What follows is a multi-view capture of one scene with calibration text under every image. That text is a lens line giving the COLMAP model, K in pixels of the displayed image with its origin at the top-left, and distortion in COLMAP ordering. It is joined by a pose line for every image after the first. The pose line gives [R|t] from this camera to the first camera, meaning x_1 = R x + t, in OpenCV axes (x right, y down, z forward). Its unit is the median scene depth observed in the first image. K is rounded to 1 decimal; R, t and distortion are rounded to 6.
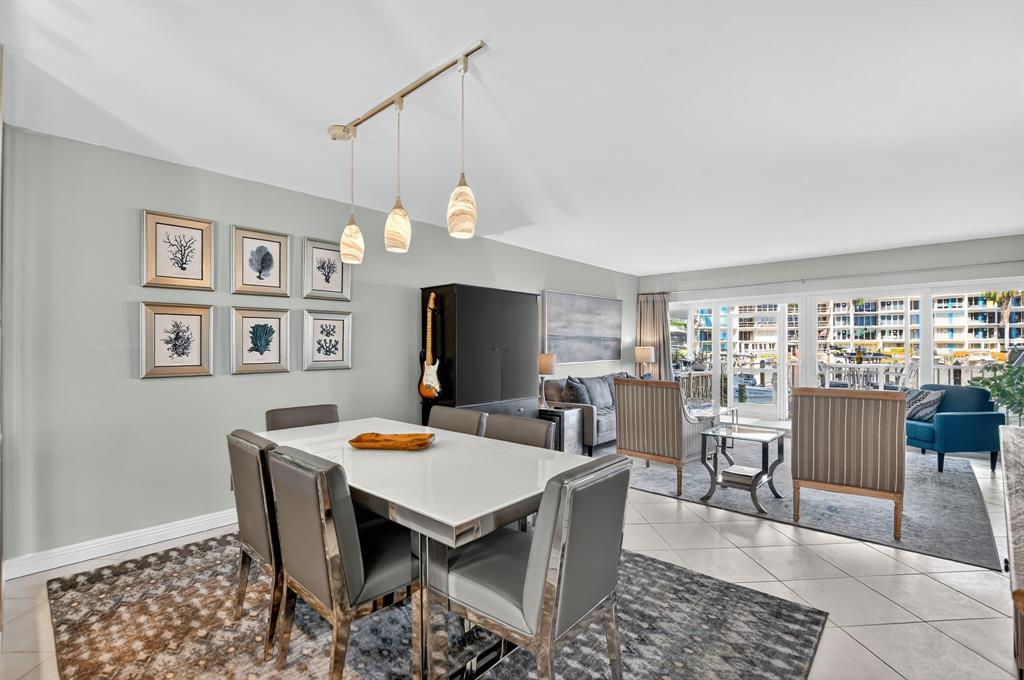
lens RADIAL K [[464.8, 0, 511.9], [0, 464.8, 348.5], [0, 0, 1]] dist [-0.012051, -0.000116]
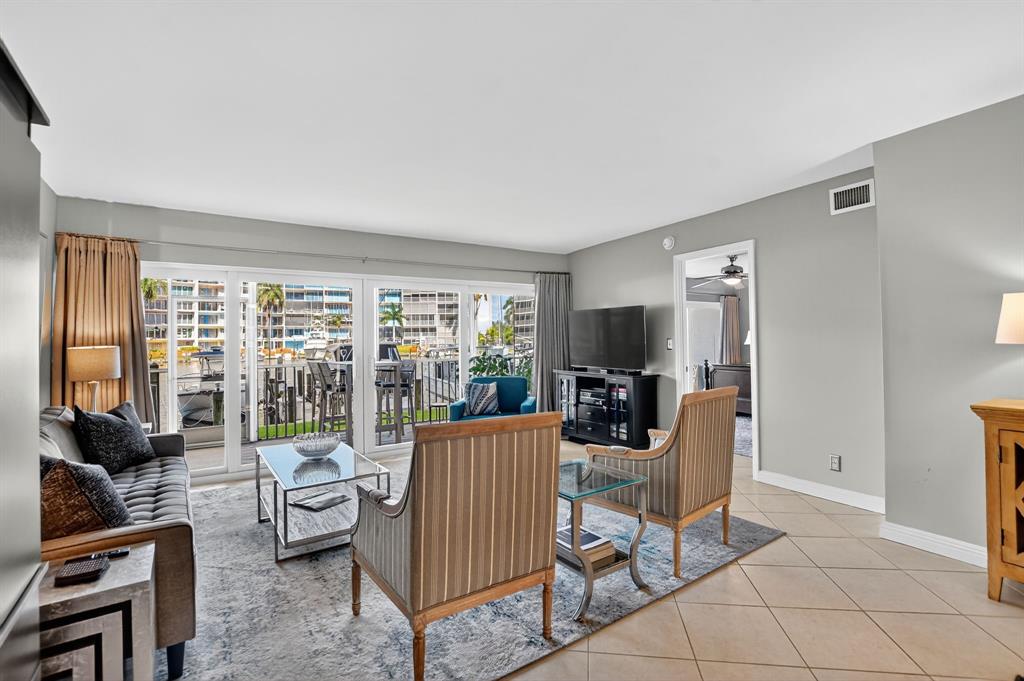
lens RADIAL K [[466.1, 0, 517.6], [0, 466.1, 335.5], [0, 0, 1]] dist [-0.025418, -0.000107]
pose [[0.217777, 0.009198, 0.975955, -0.101600], [0.015942, 0.999789, -0.012980, -0.002458], [-0.975868, 0.018385, 0.217584, 0.689329]]
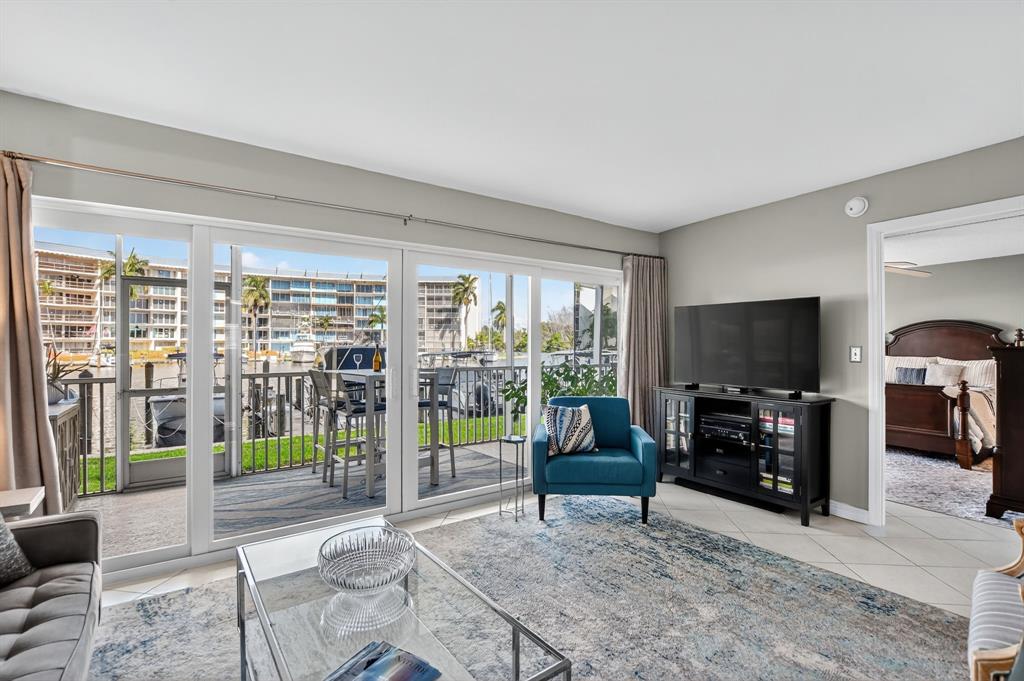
lens RADIAL K [[457.9, 0, 513.8], [0, 457.9, 347.3], [0, 0, 1]] dist [-0.027084, 0.000347]
pose [[0.191190, -0.000819, 0.981553, 0.179477], [0.000700, 1.000000, 0.000698, -0.003030], [-0.981553, 0.000554, 0.191191, 0.940585]]
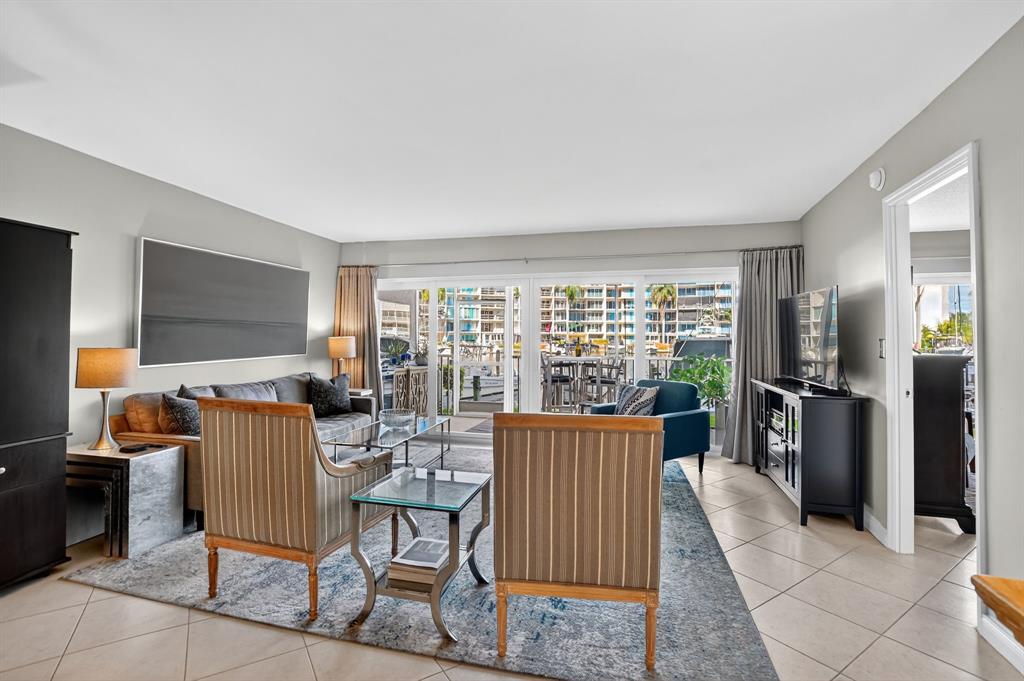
lens RADIAL K [[469.3, 0, 503.6], [0, 469.3, 326.3], [0, 0, 1]] dist [-0.024157, 0.000086]
pose [[0.877605, 0.016915, 0.479086, 0.220403], [-0.004218, 0.999611, -0.027566, -0.001408], [-0.479366, 0.022171, 0.877335, 0.321774]]
